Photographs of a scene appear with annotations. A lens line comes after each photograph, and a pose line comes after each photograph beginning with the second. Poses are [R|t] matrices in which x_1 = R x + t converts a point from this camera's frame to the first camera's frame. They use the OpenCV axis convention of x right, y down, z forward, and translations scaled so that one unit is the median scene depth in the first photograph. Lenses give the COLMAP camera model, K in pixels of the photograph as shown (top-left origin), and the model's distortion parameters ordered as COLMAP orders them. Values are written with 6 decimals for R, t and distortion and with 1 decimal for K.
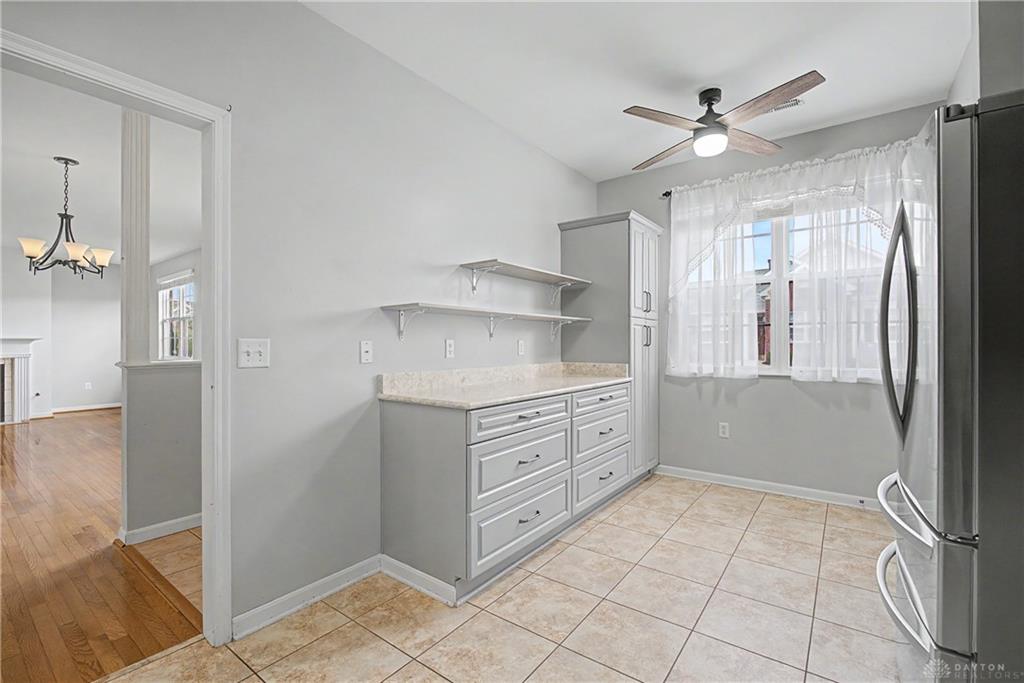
lens RADIAL K [[449.6, 0, 512.6], [0, 449.6, 342.4], [0, 0, 1]] dist [-0.013813, 0.002050]
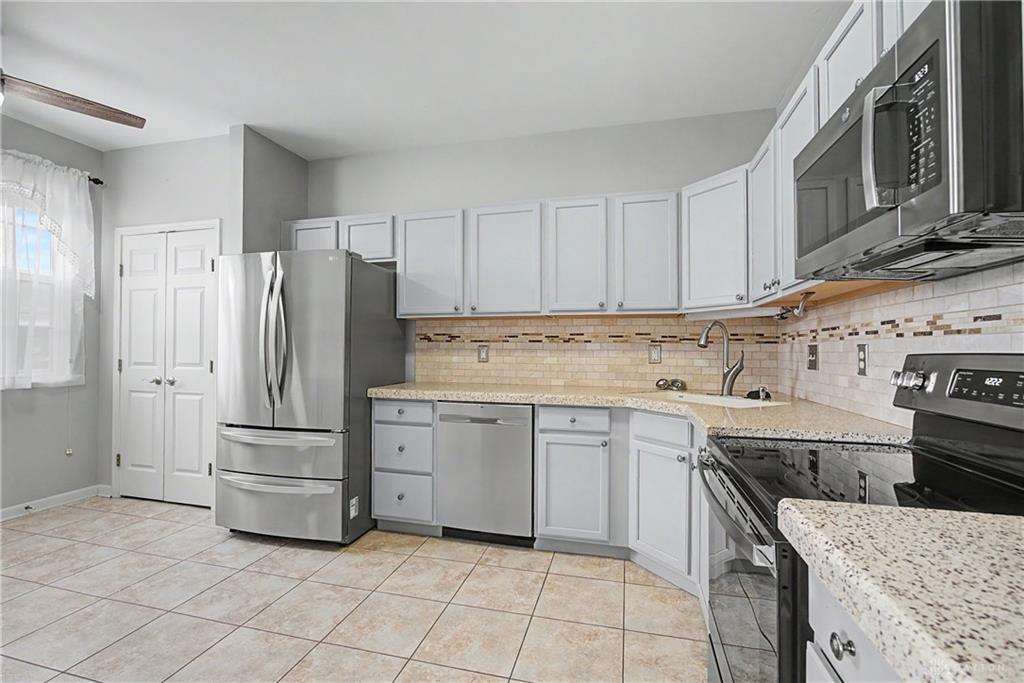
lens RADIAL K [[449.6, 0, 512.6], [0, 449.6, 342.4], [0, 0, 1]] dist [-0.013813, 0.002050]
pose [[-0.383973, 0.013118, 0.923251, -0.524182], [-0.002429, 0.999881, -0.015217, 0.000857], [-0.923341, -0.008086, -0.383895, 0.362891]]
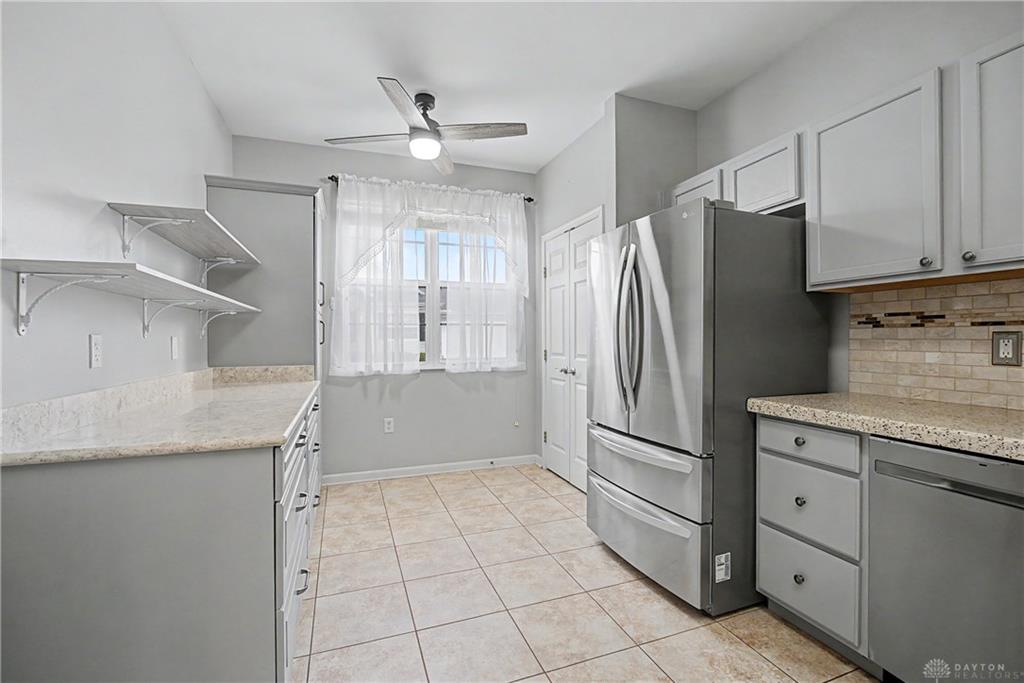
lens RADIAL K [[450.9, 0, 512.0], [0, 450.9, 341.5], [0, 0, 1]] dist [-0.010772, 0.000673]
pose [[0.537629, -0.003038, 0.843176, -0.277044], [0.001655, 0.999995, 0.002548, 0.001050], [-0.843180, 0.000026, 0.537632, 0.232160]]
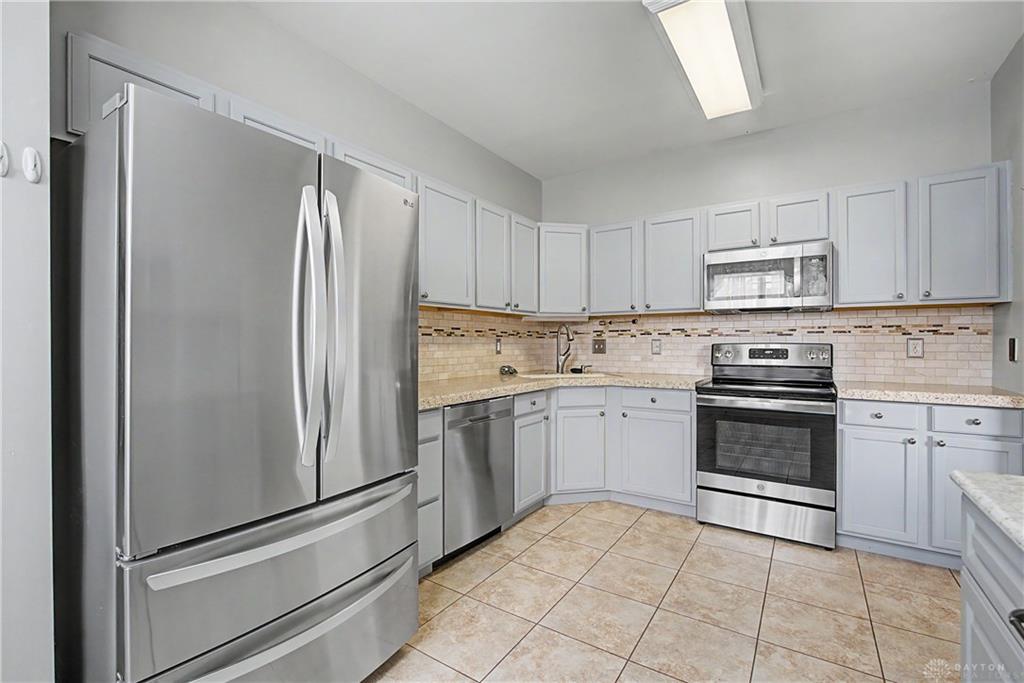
lens RADIAL K [[450.9, 0, 512.0], [0, 450.9, 341.5], [0, 0, 1]] dist [-0.010772, 0.000673]
pose [[-0.998145, 0.003151, -0.060799, 0.243785], [0.003096, 0.999995, 0.001006, -0.003117], [0.060802, 0.000816, -0.998150, 0.872358]]
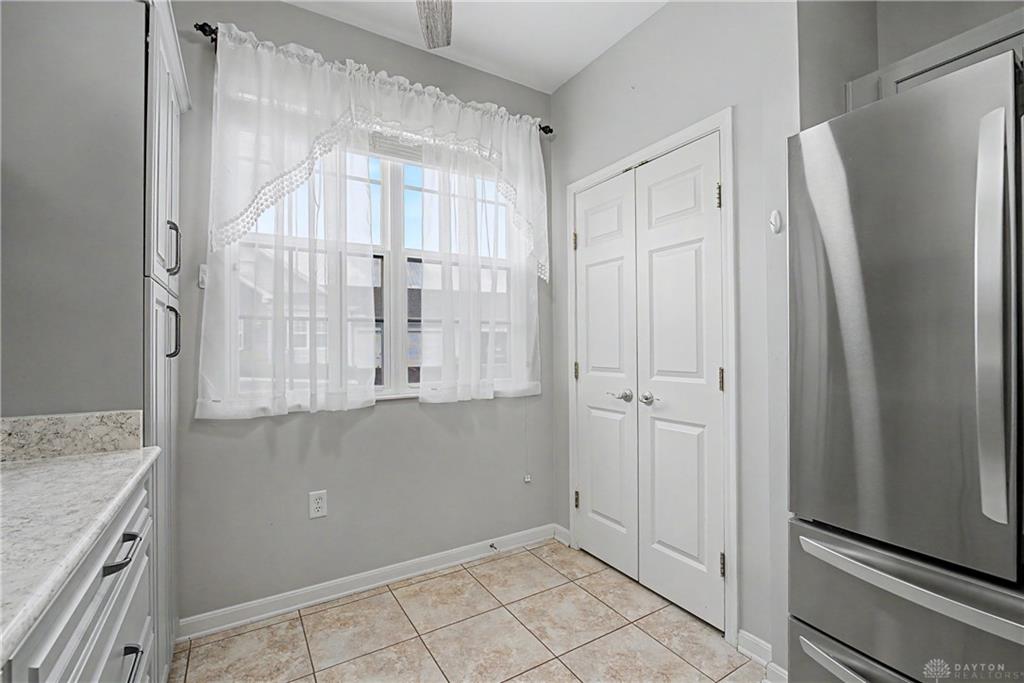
lens RADIAL K [[450.9, 0, 512.0], [0, 450.9, 341.5], [0, 0, 1]] dist [-0.010772, 0.000673]
pose [[0.366085, 0.010619, 0.930521, 0.037848], [0.005794, 0.999889, -0.013691, 0.001305], [-0.930563, 0.010404, 0.365983, 0.633850]]
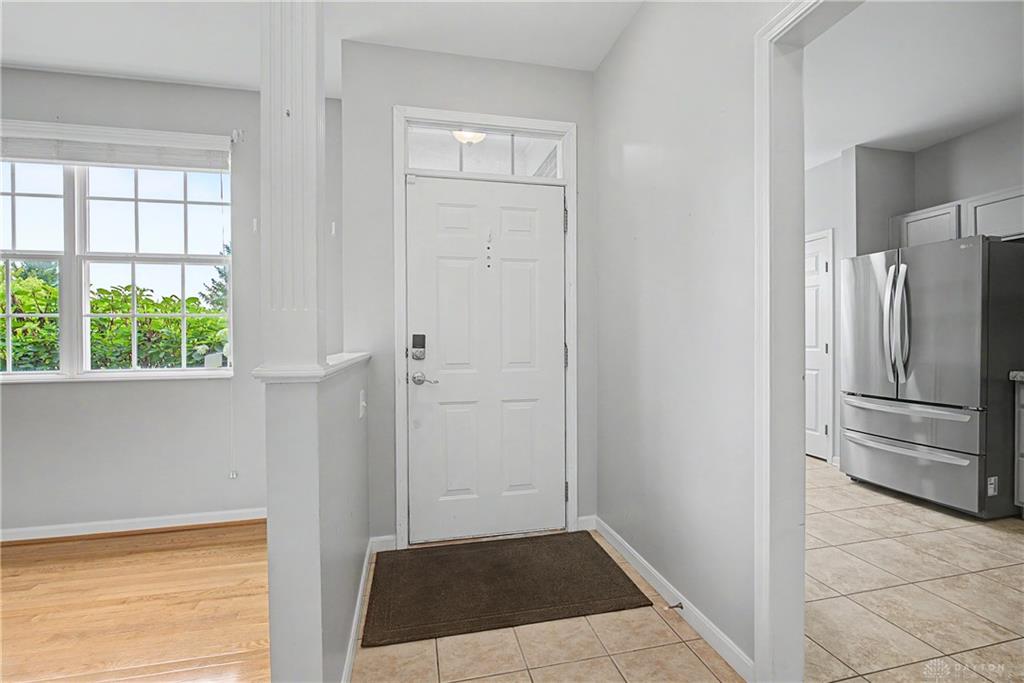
lens RADIAL K [[449.6, 0, 512.6], [0, 449.6, 342.4], [0, 0, 1]] dist [-0.013813, 0.002050]
pose [[0.640564, -0.006400, 0.767878, -0.861497], [0.002861, 0.999978, 0.005948, 0.014976], [-0.767899, -0.001613, 0.640569, 0.472380]]
